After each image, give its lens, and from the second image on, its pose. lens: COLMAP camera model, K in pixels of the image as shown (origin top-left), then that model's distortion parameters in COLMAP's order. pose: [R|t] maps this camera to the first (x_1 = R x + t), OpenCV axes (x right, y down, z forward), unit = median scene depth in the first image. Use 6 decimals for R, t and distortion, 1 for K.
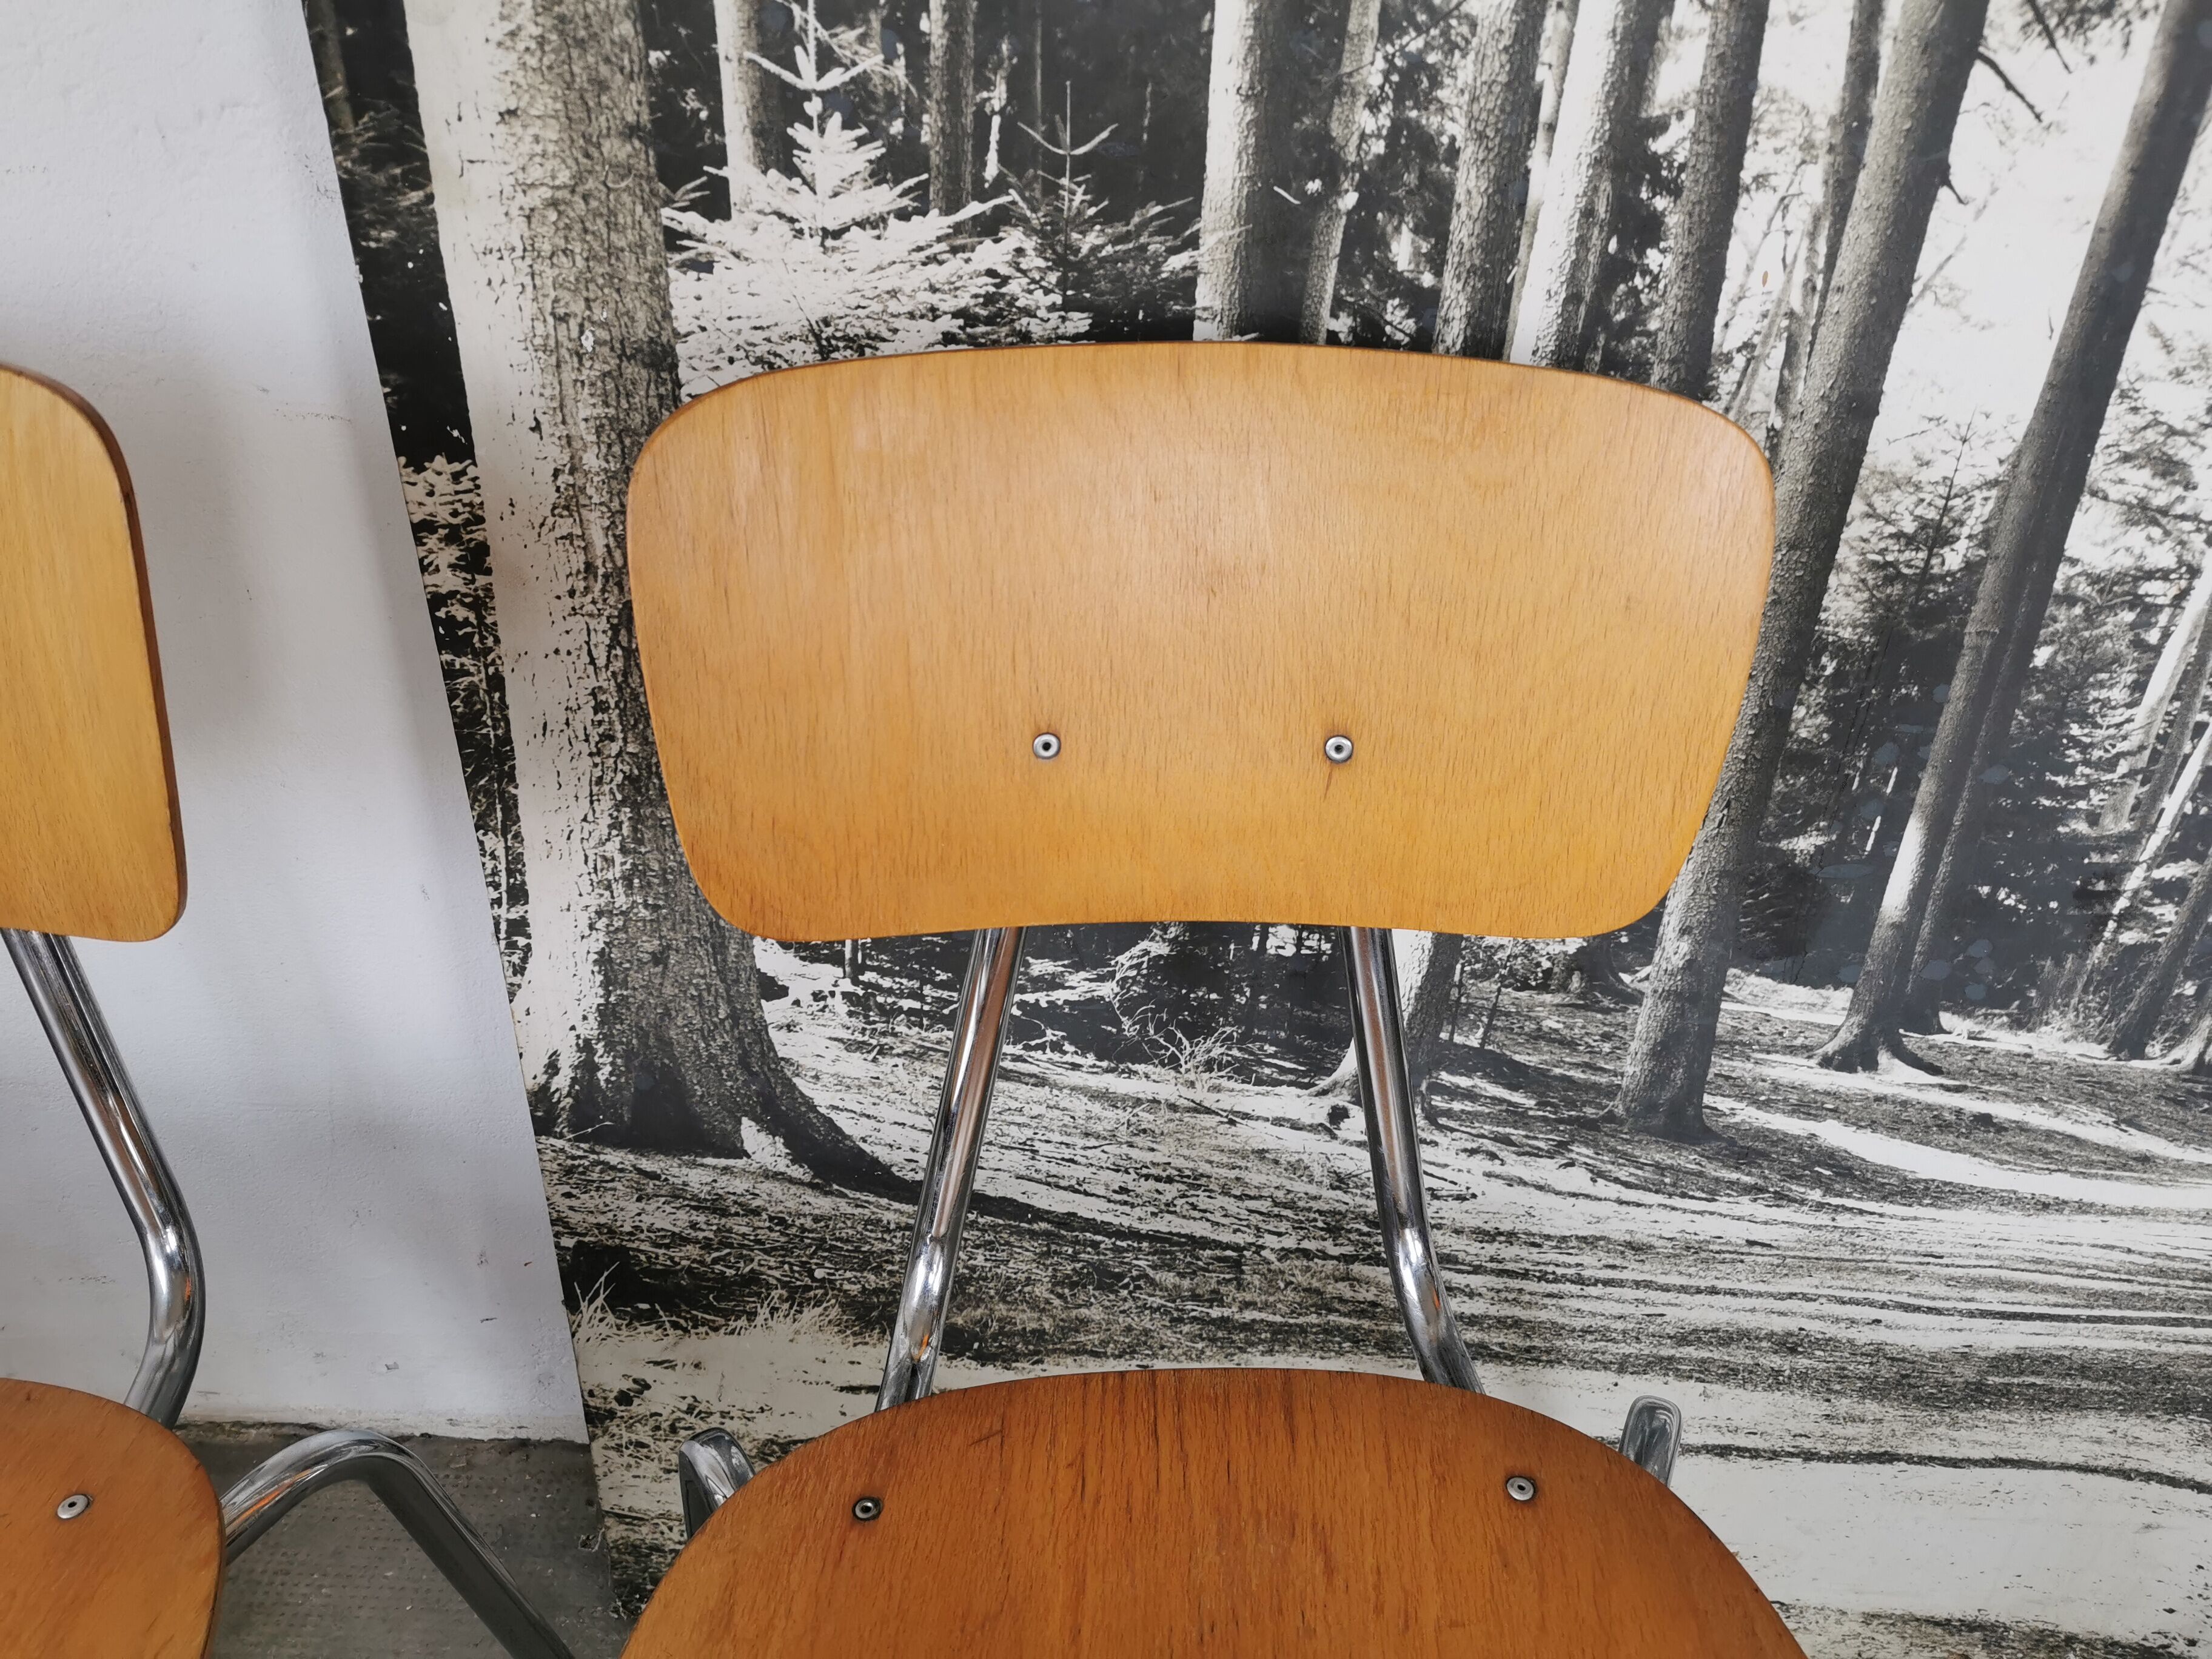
lens RADIAL K [[1713.8, 0, 1104.0], [0, 1713.8, 835.2], [0, 0, 1]] dist [0.055565, -0.082928]
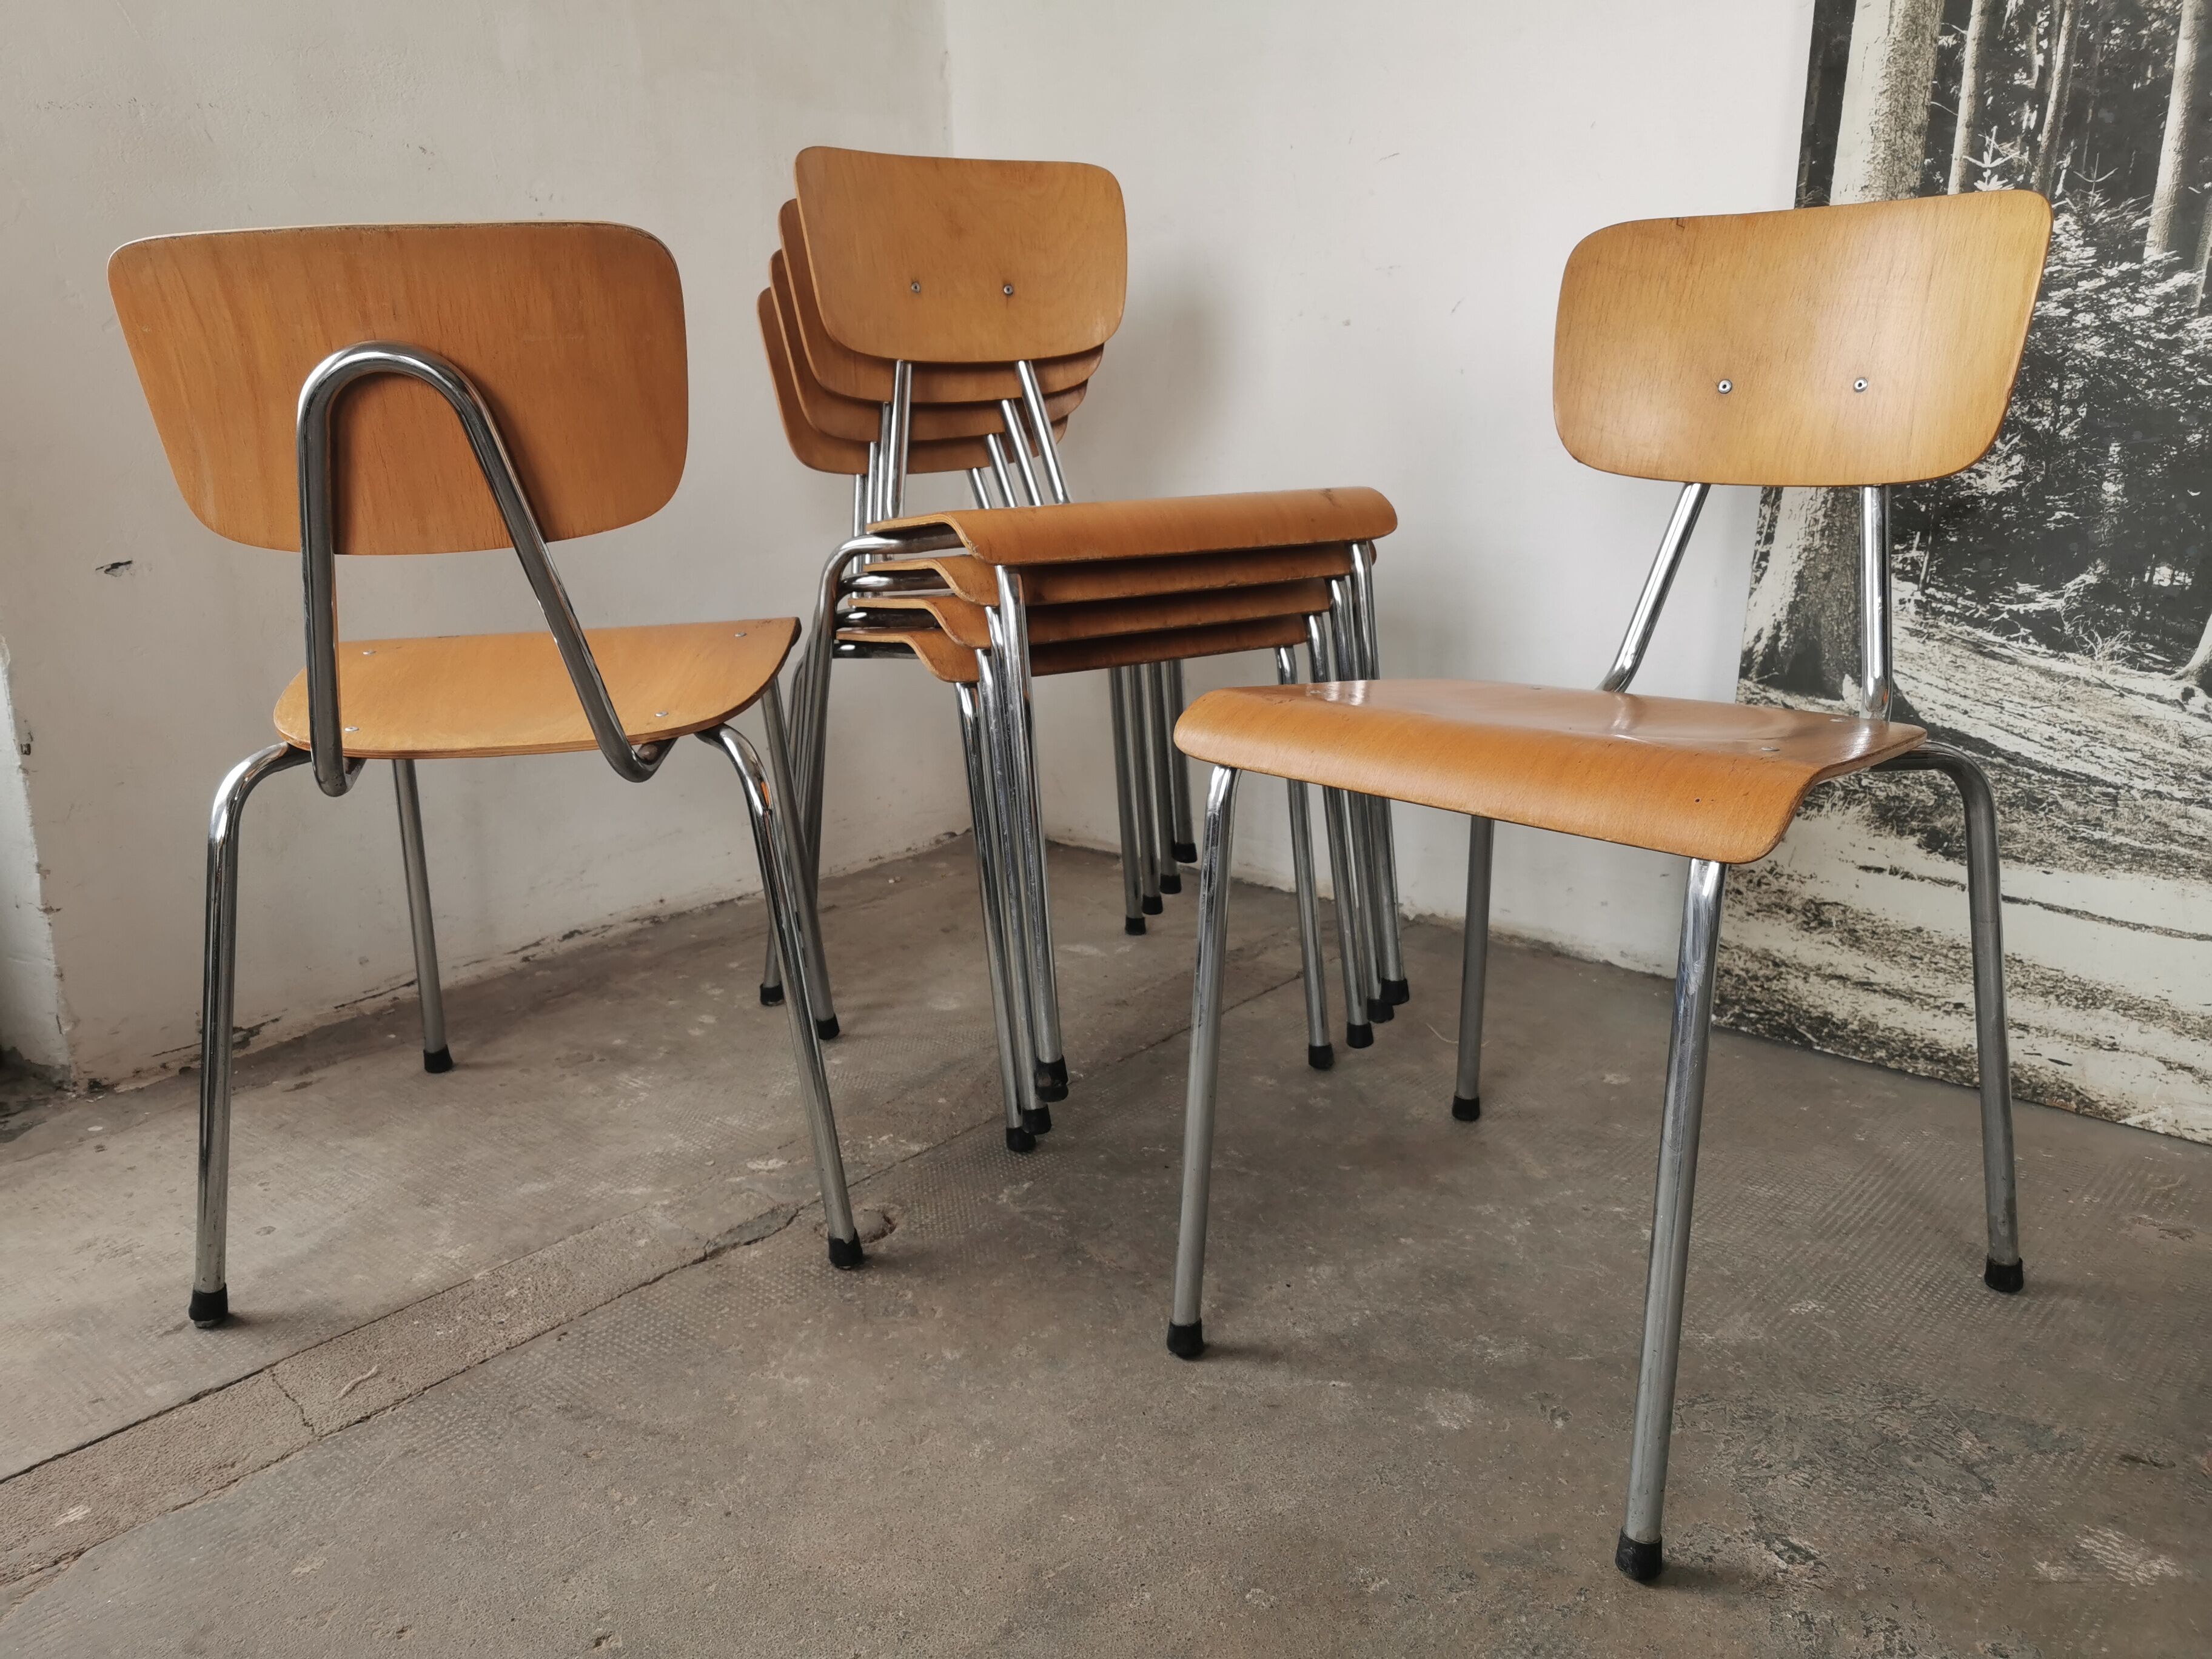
lens RADIAL K [[1703.5, 0, 1094.4], [0, 1703.5, 842.1], [0, 0, 1]] dist [0.115956, -0.198294]
pose [[0.765795, 0.144943, -0.626538, 0.426085], [-0.351955, 0.909870, -0.219692, 1.132062], [0.538225, 0.388752, 0.747787, -0.939101]]
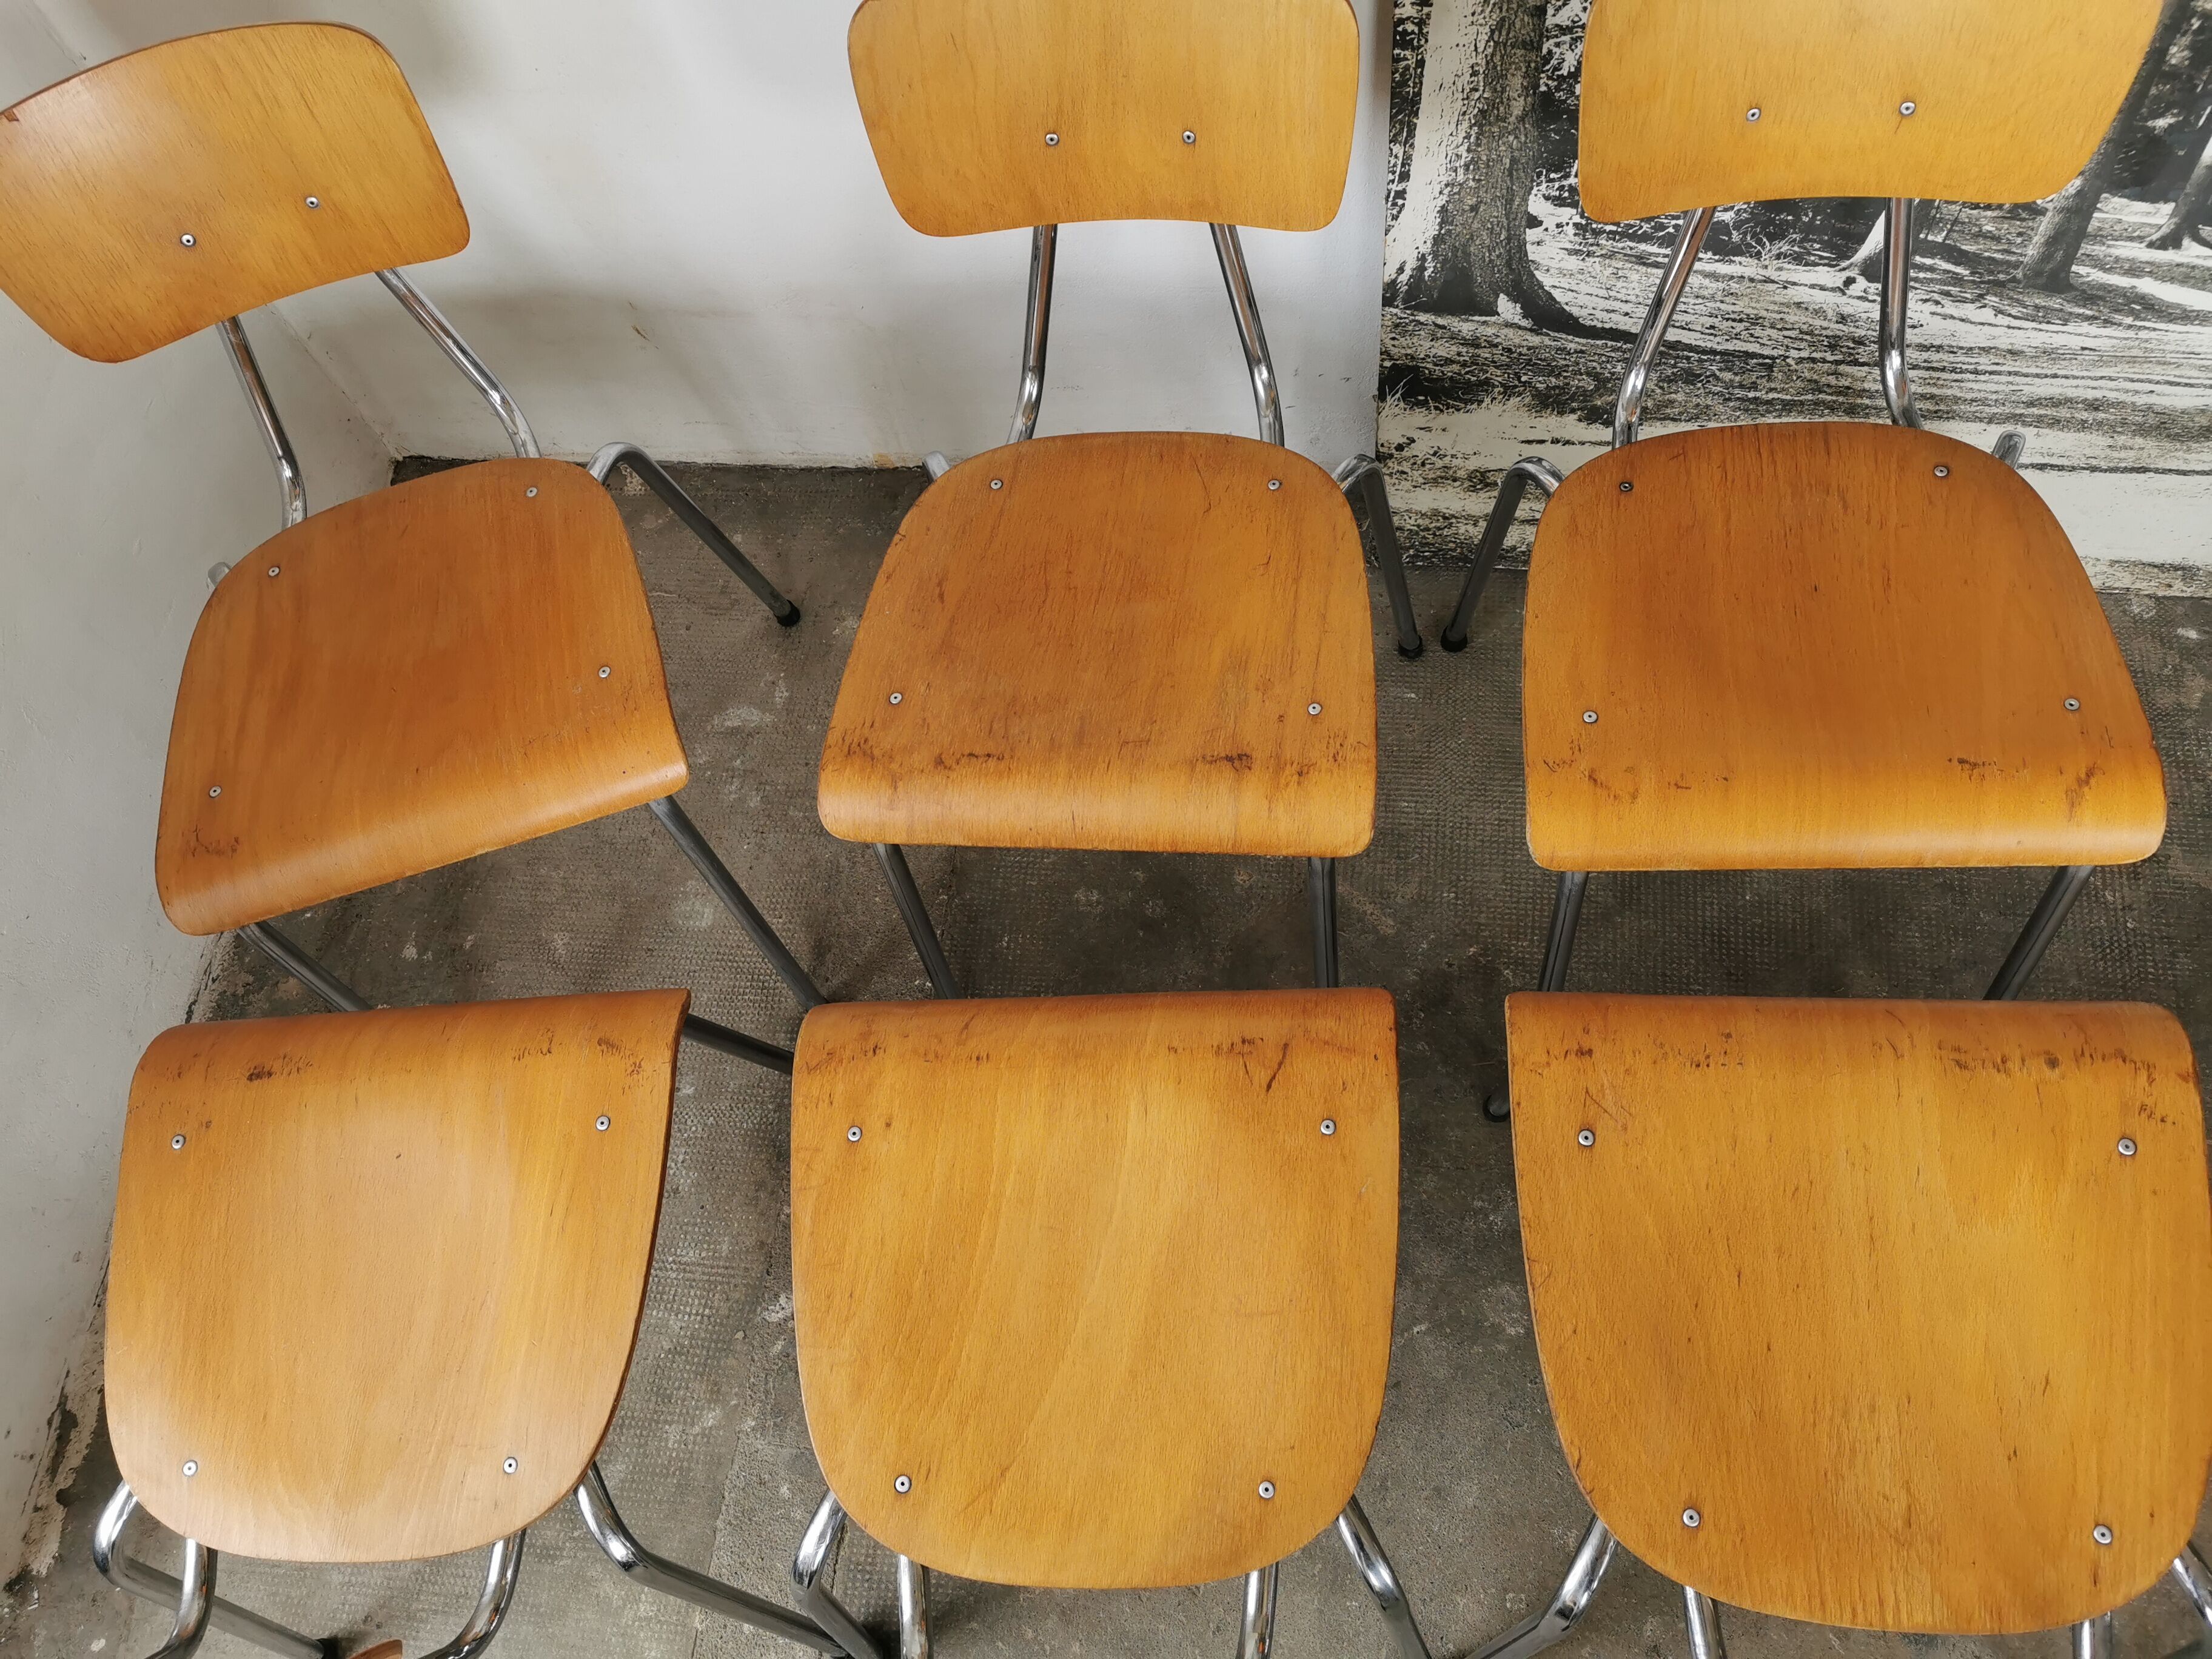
lens RADIAL K [[1692.0, 0, 1106.0], [0, 1692.0, 829.5], [0, 0, 1]] dist [0.091037, -0.139431]
pose [[0.986293, 0.024364, -0.163193, -0.323159], [0.058963, 0.871691, 0.486495, -0.255635], [0.154107, -0.489449, 0.858307, -0.929353]]
